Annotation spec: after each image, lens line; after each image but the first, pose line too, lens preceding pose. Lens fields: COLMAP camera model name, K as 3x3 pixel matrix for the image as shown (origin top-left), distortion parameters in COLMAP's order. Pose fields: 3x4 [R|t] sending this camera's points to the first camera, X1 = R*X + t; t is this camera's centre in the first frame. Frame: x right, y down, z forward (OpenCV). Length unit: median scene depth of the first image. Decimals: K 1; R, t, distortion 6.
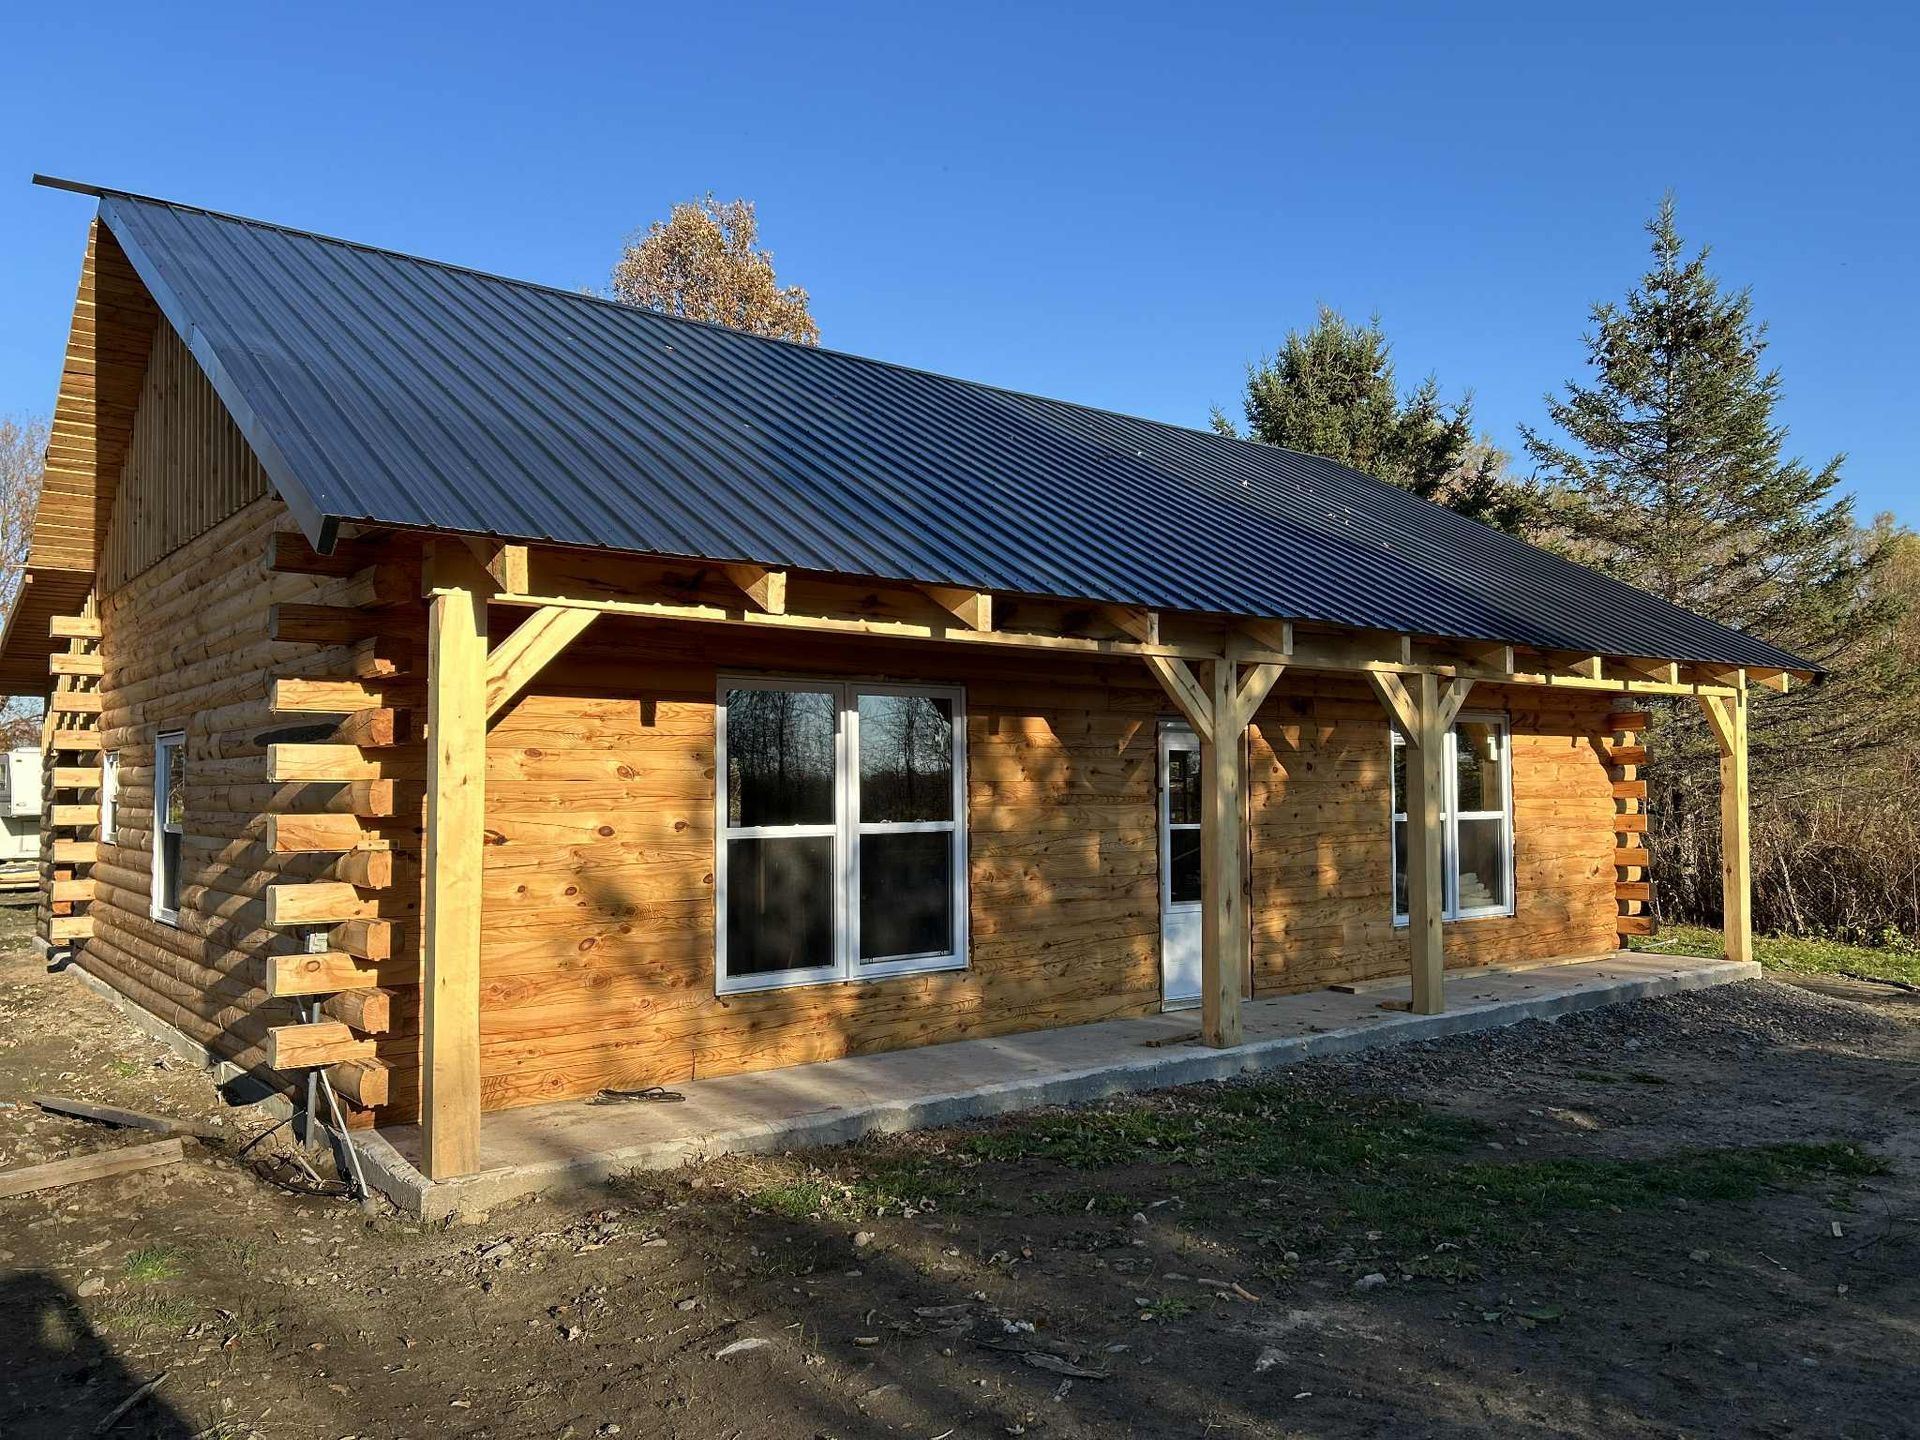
lens RADIAL K [[1517.4, 0, 959.4], [0, 1517.4, 743.1], [0, 0, 1]] dist [0.076686, -0.092393]
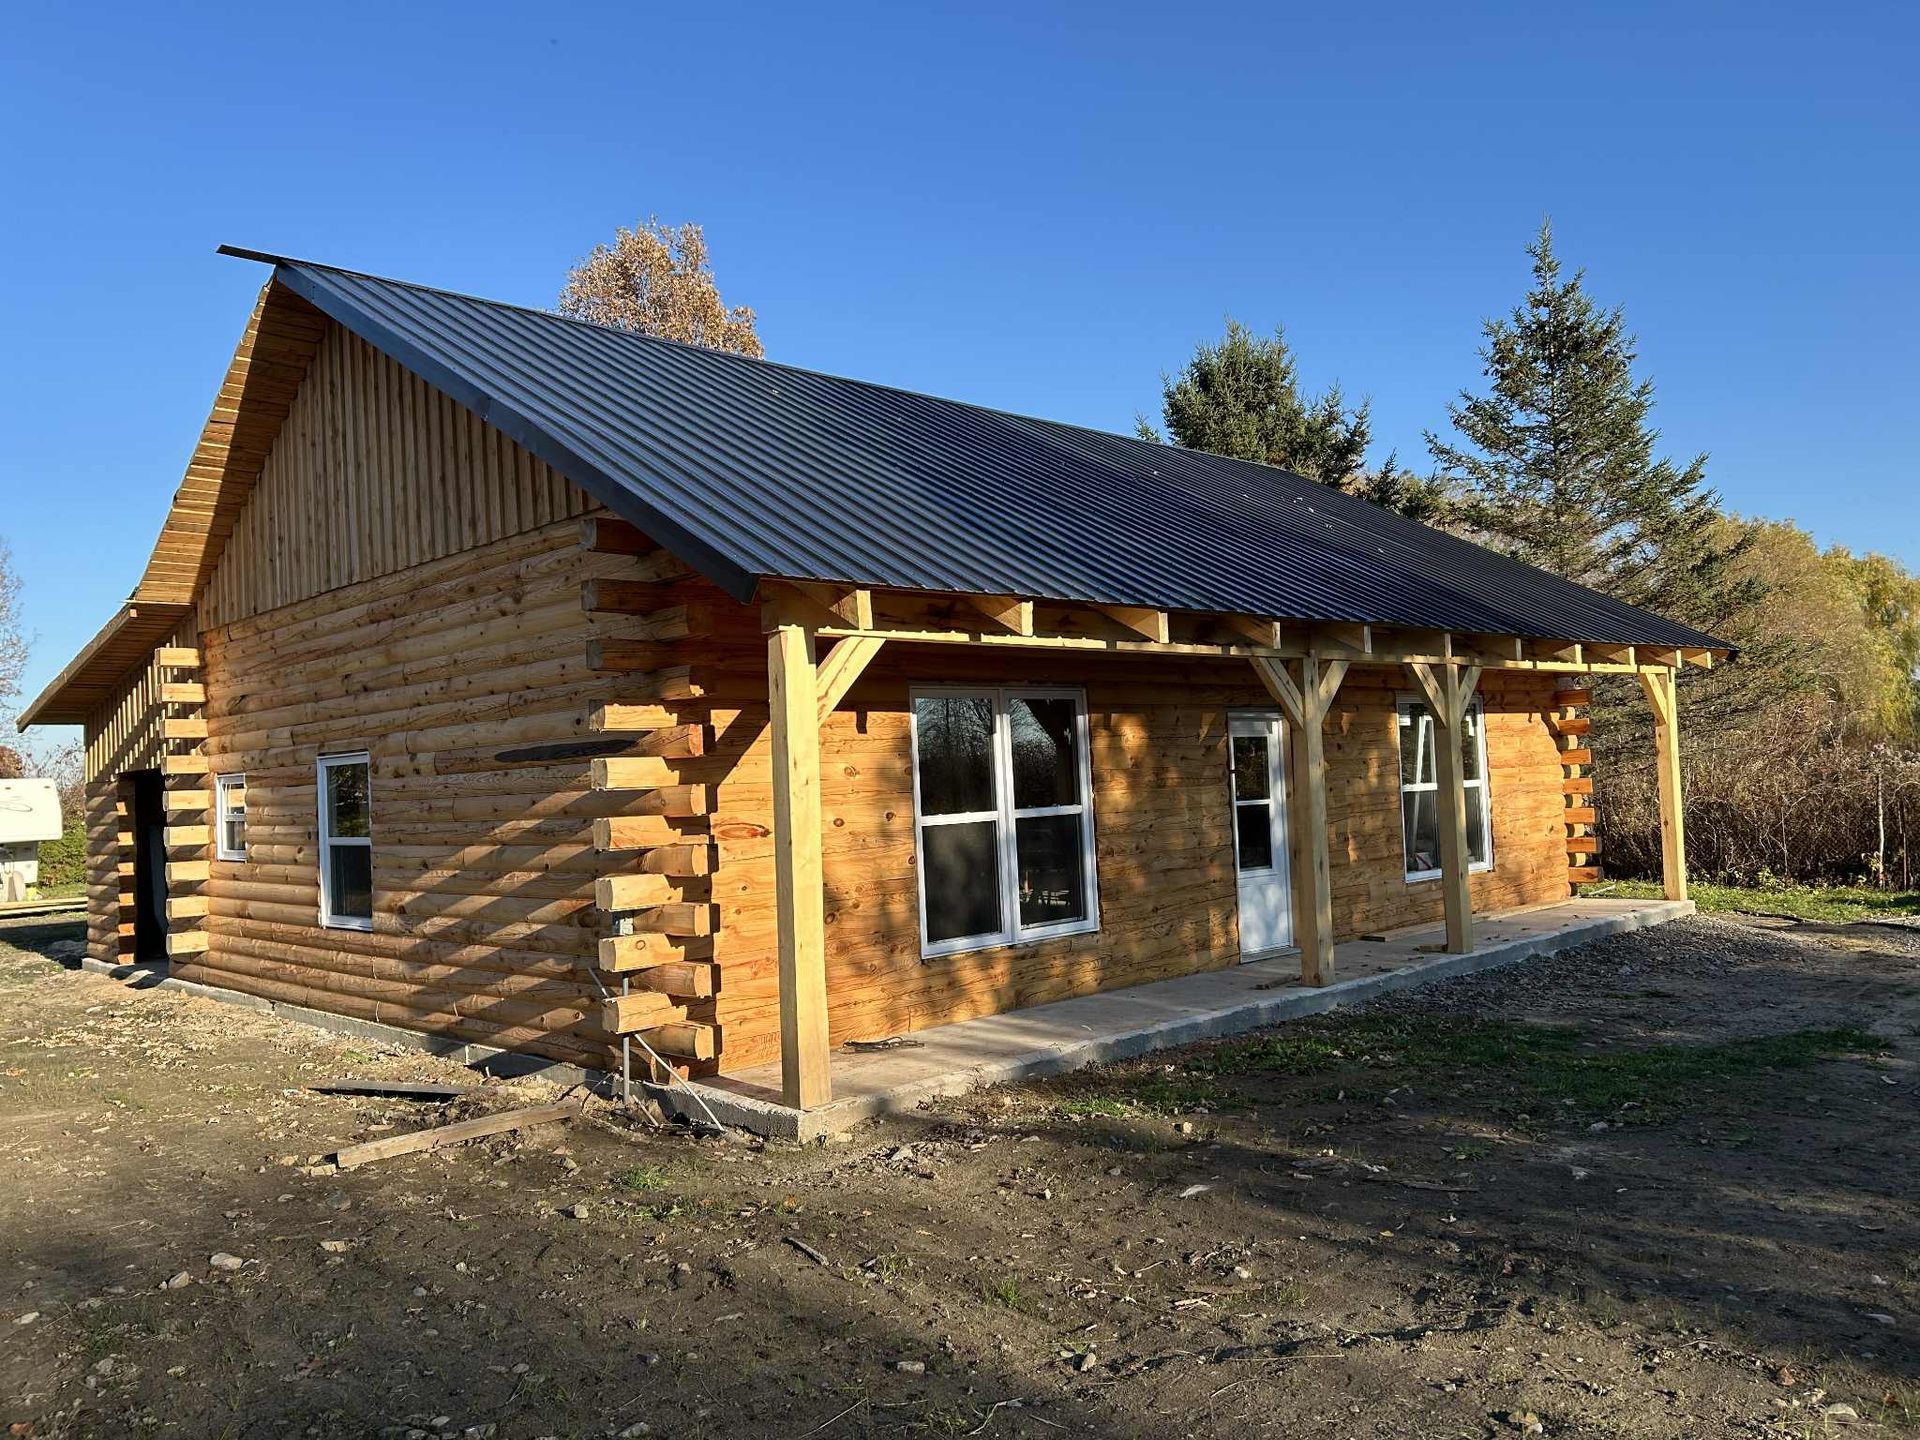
lens RADIAL K [[1517.4, 0, 959.4], [0, 1517.4, 743.1], [0, 0, 1]] dist [0.076686, -0.092393]
pose [[0.993883, -0.036260, 0.104316, -0.191503], [0.035713, 0.999337, 0.007104, -0.006440], [-0.104504, -0.003335, 0.994519, -0.126789]]
